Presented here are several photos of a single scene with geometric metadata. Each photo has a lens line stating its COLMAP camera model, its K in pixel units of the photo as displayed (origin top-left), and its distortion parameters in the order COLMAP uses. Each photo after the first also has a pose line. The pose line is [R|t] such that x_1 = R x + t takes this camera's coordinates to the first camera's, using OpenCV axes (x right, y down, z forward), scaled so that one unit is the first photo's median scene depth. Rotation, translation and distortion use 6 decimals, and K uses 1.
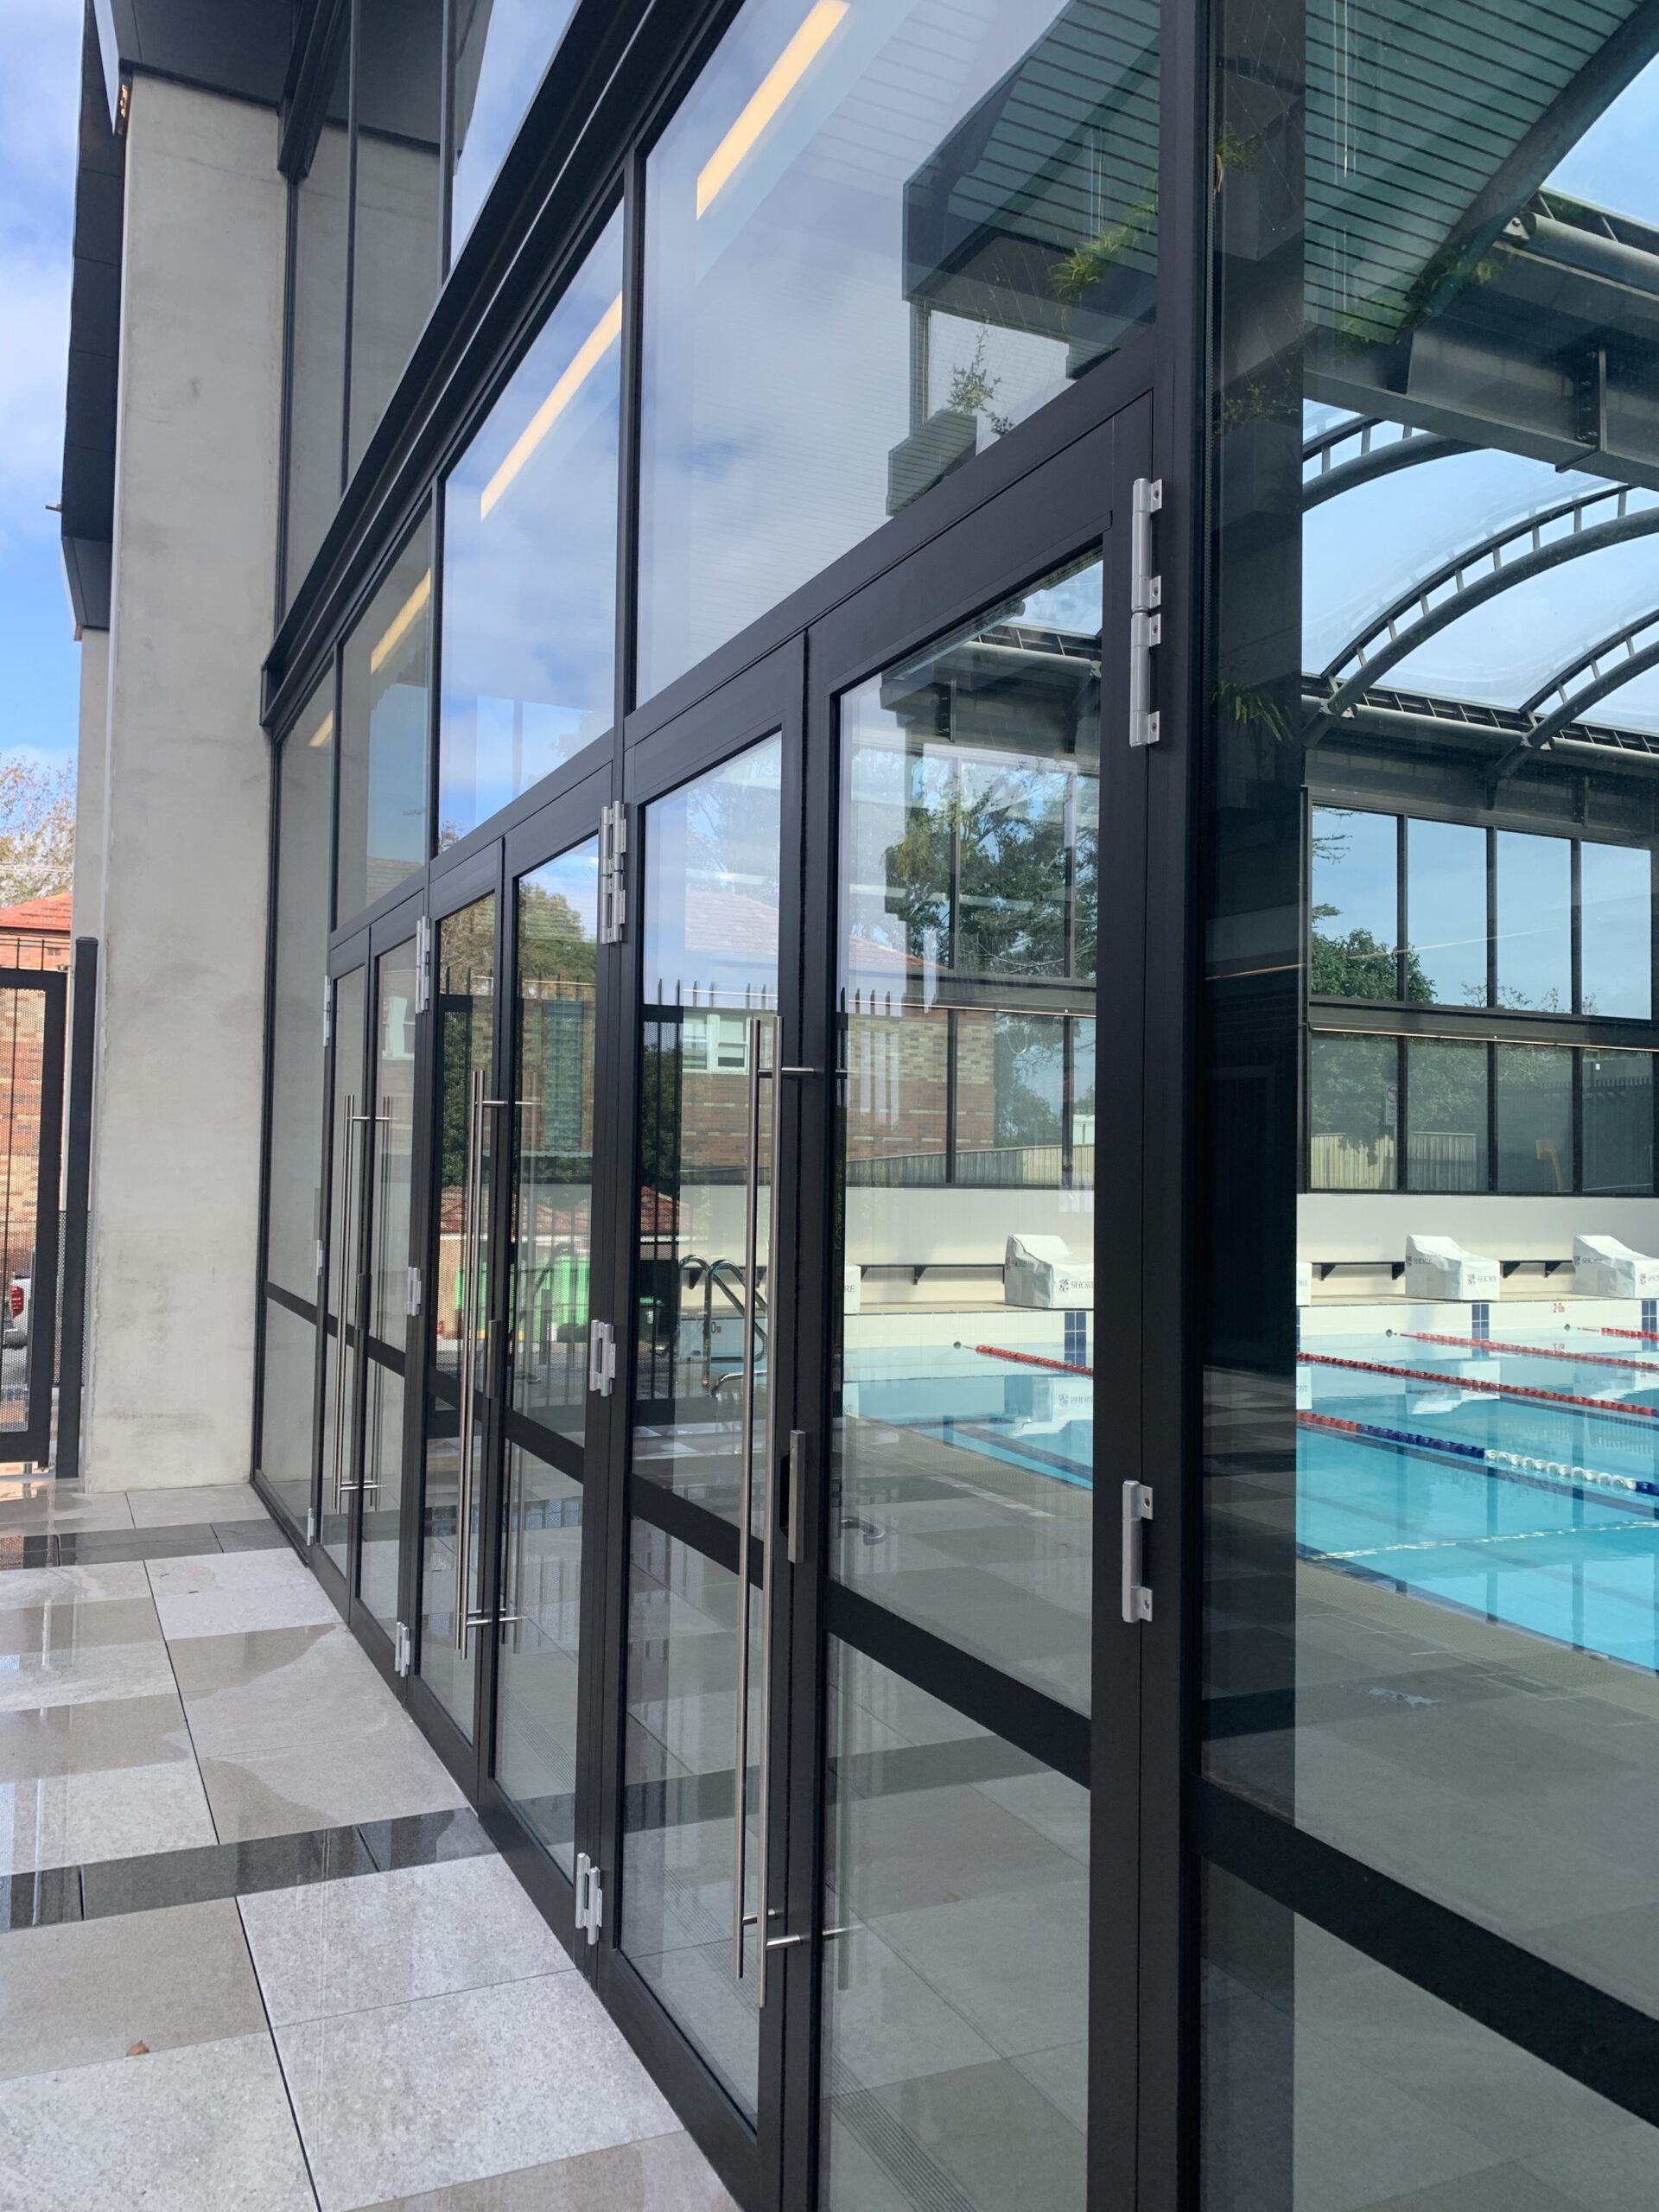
lens RADIAL K [[1713.2, 0, 829.5], [0, 1713.2, 1106.0], [0, 0, 1]] dist [0.028611, -0.002435]
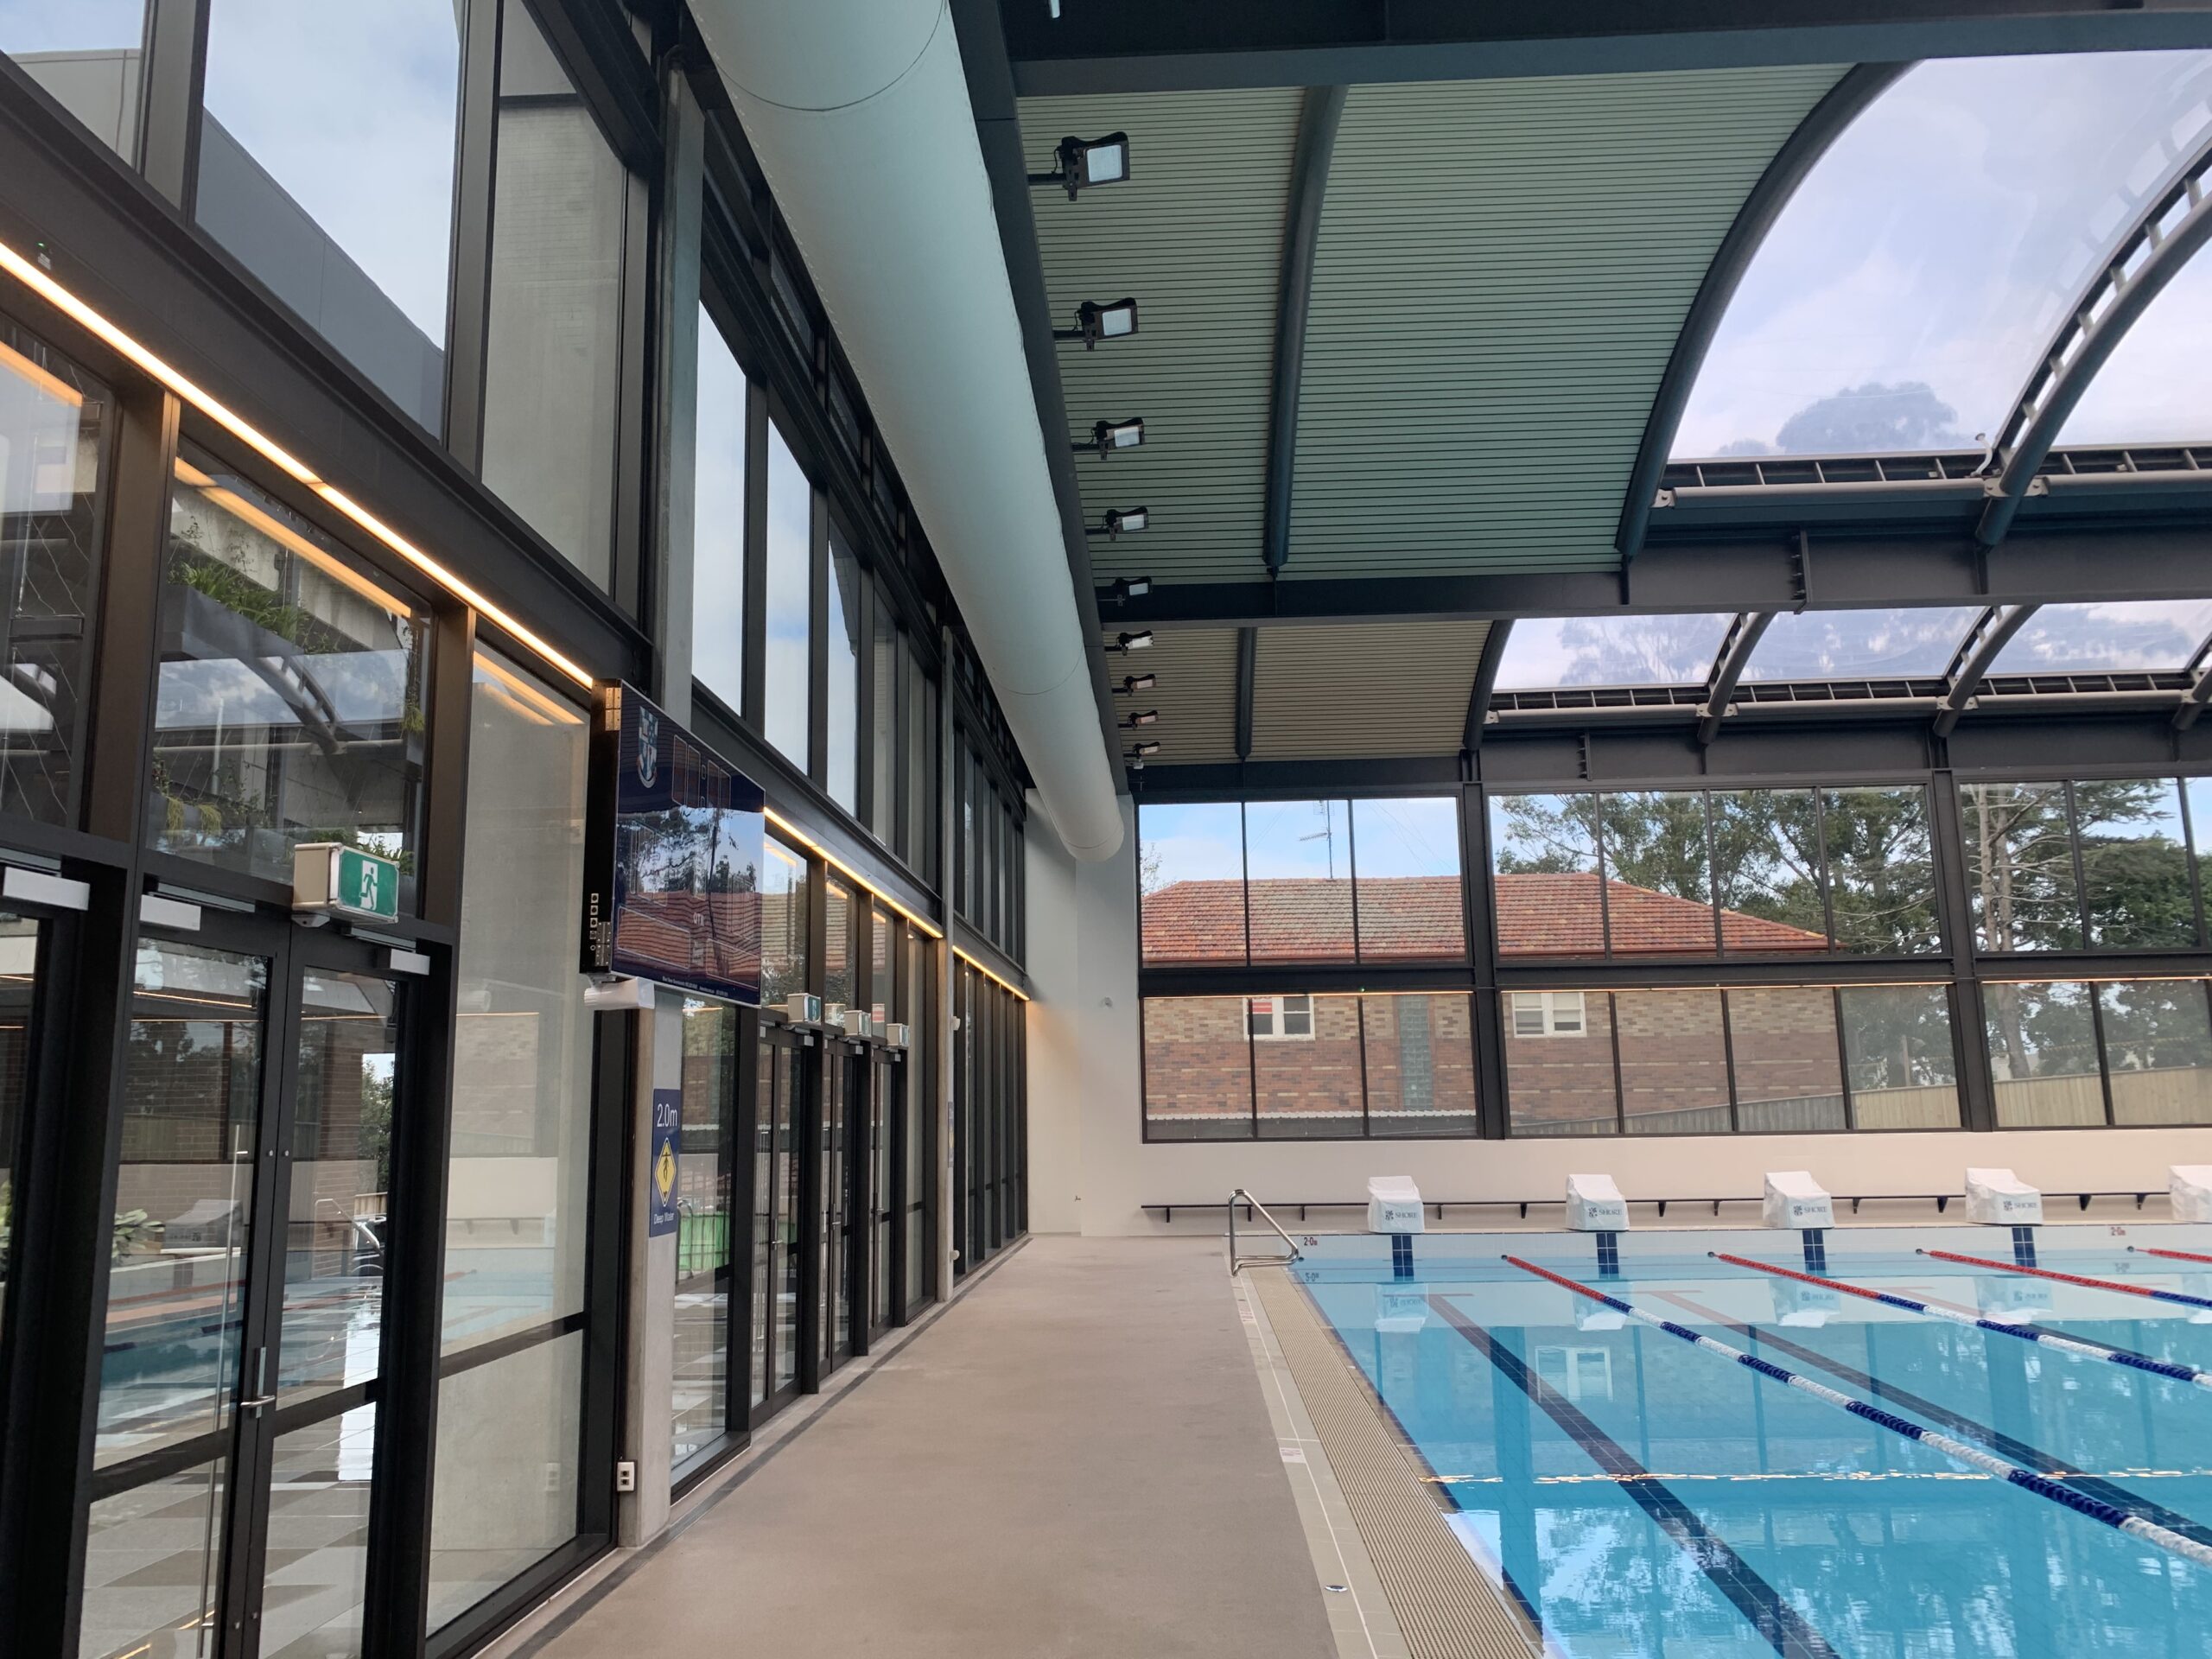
lens RADIAL K [[1716.4, 0, 1106.0], [0, 1716.4, 829.5], [0, 0, 1]] dist [0.025199, -0.010131]
pose [[0.883240, -0.109608, -0.455932, 0.398214], [0.050781, 0.988937, -0.139370, -0.020218], [0.466164, 0.099944, 0.879035, -0.350494]]
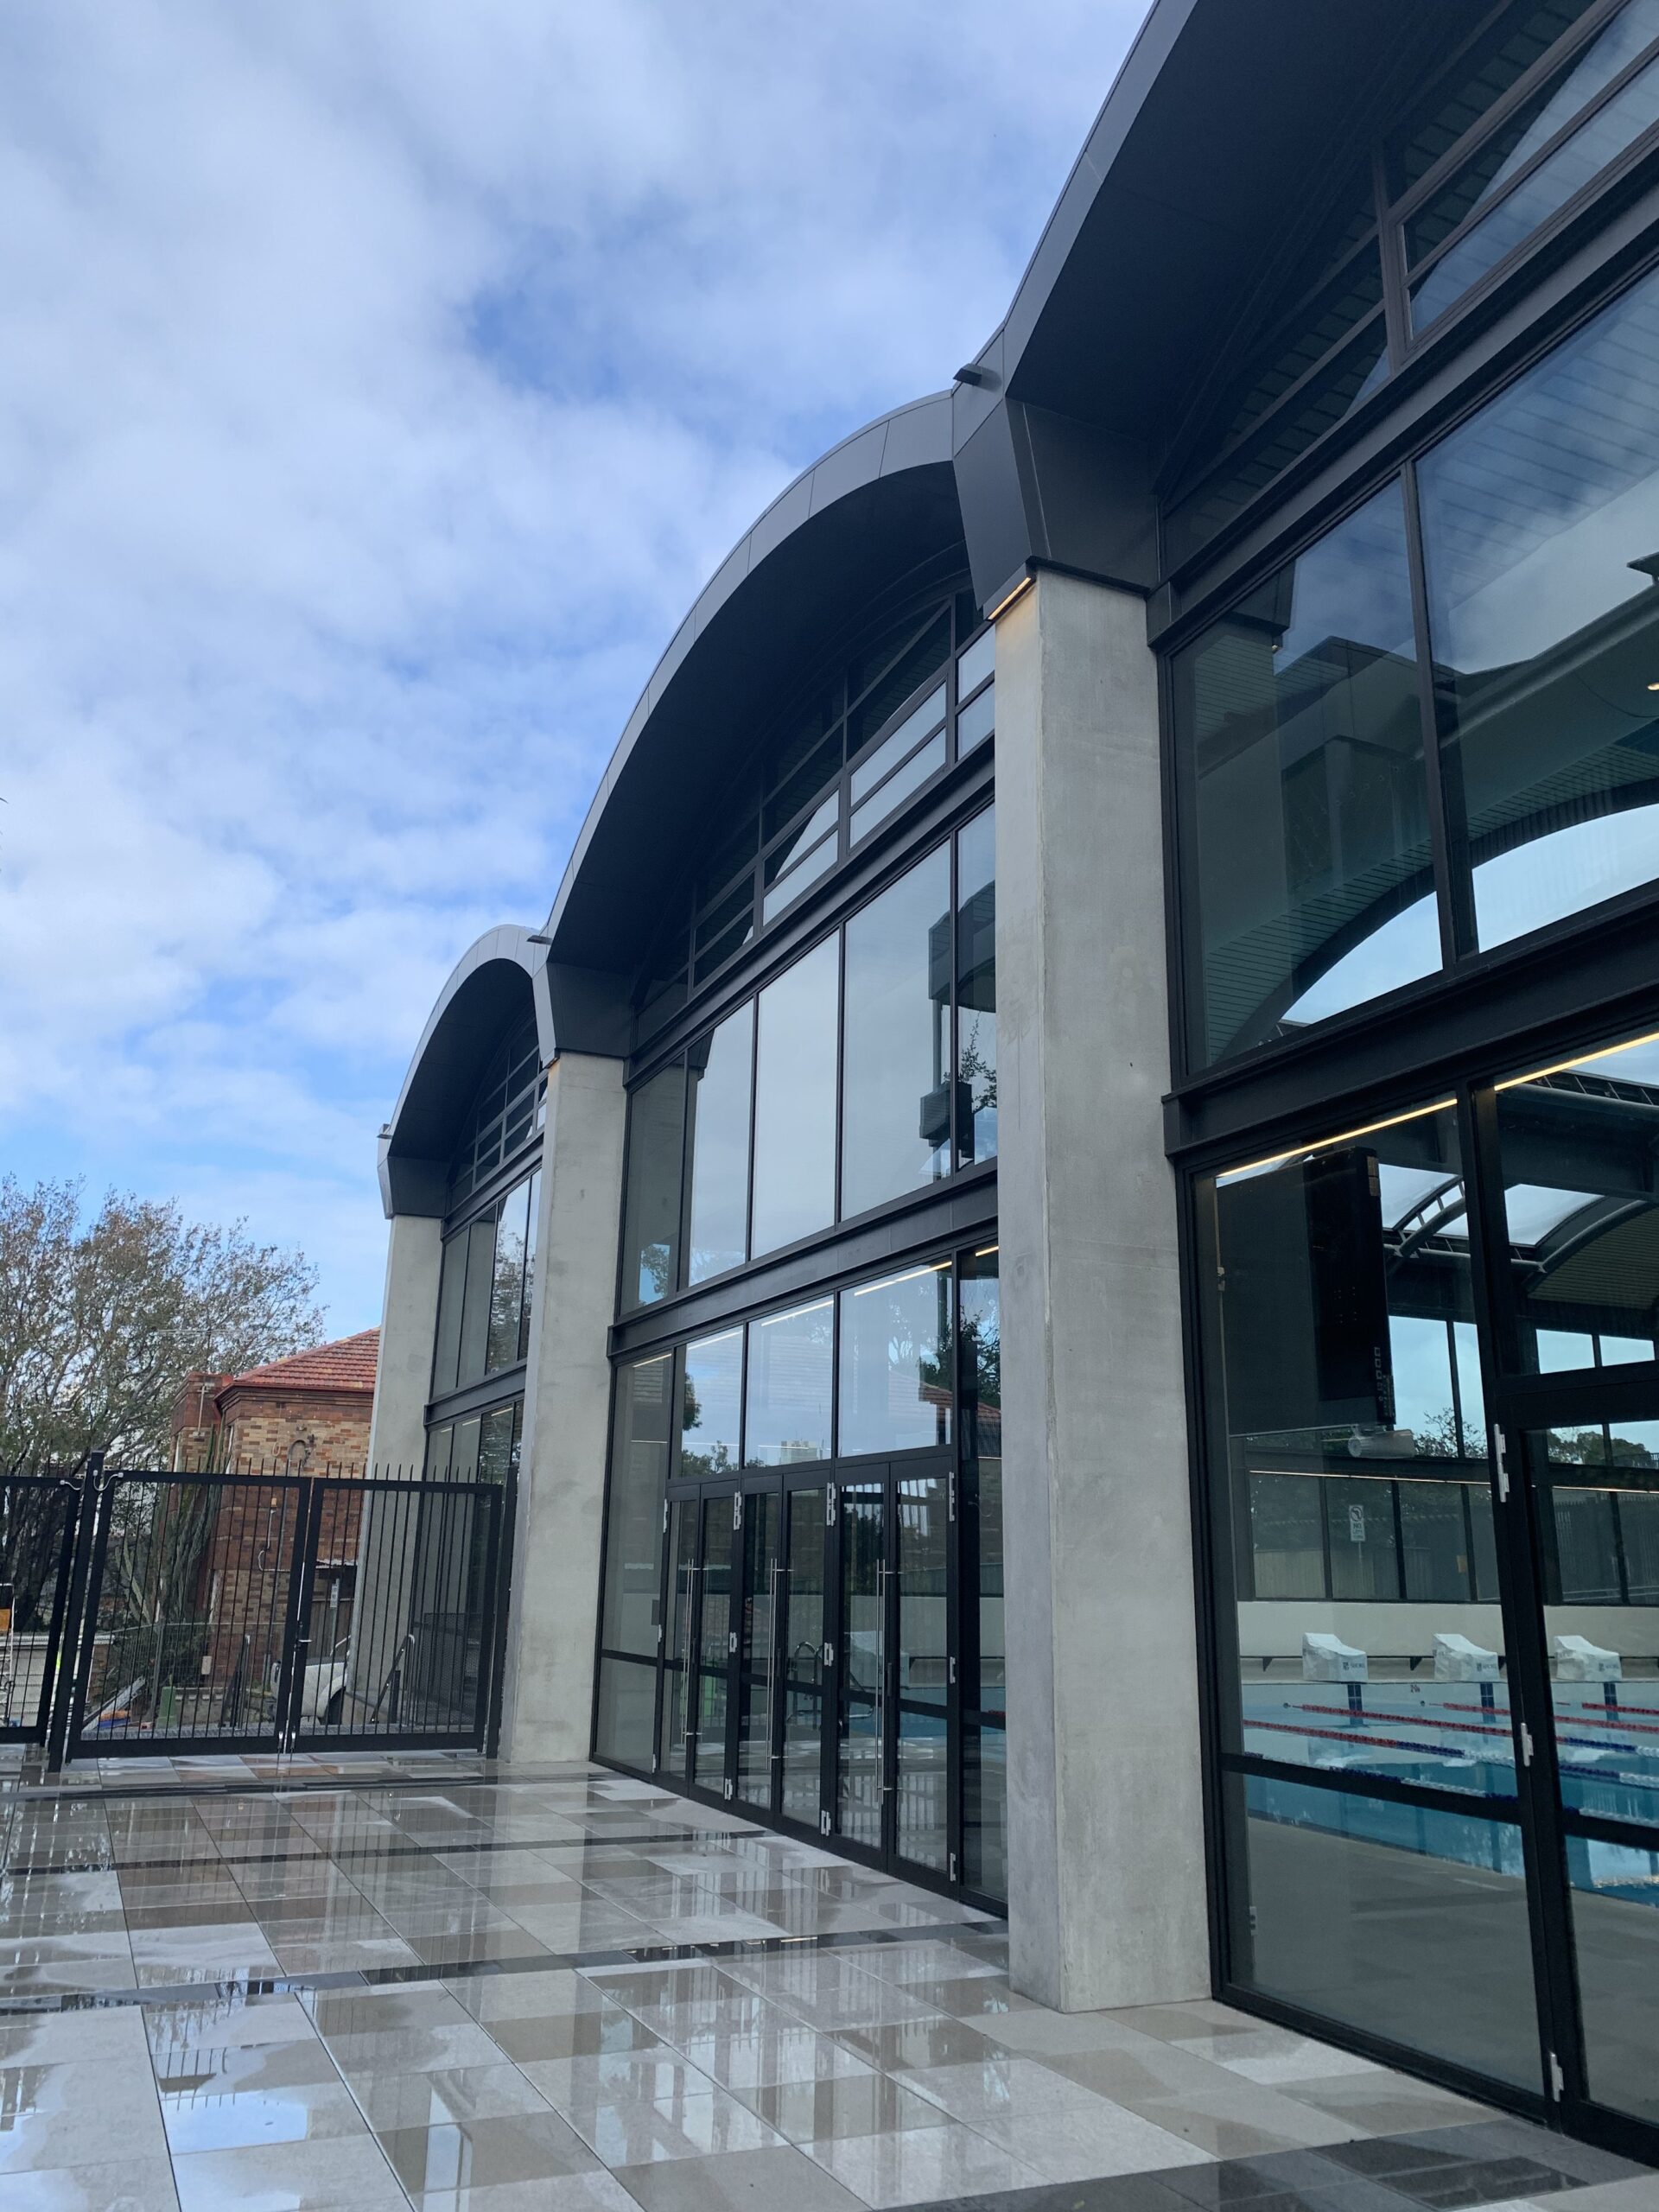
lens RADIAL K [[1716.4, 0, 833.3], [0, 1716.4, 1066.5], [0, 0, 1]] dist [0.025199, -0.010131]
pose [[0.999604, -0.006015, -0.027477, -0.003935], [-0.000885, 0.969656, -0.244474, -0.029619], [0.028114, 0.244401, 0.969267, -0.501501]]
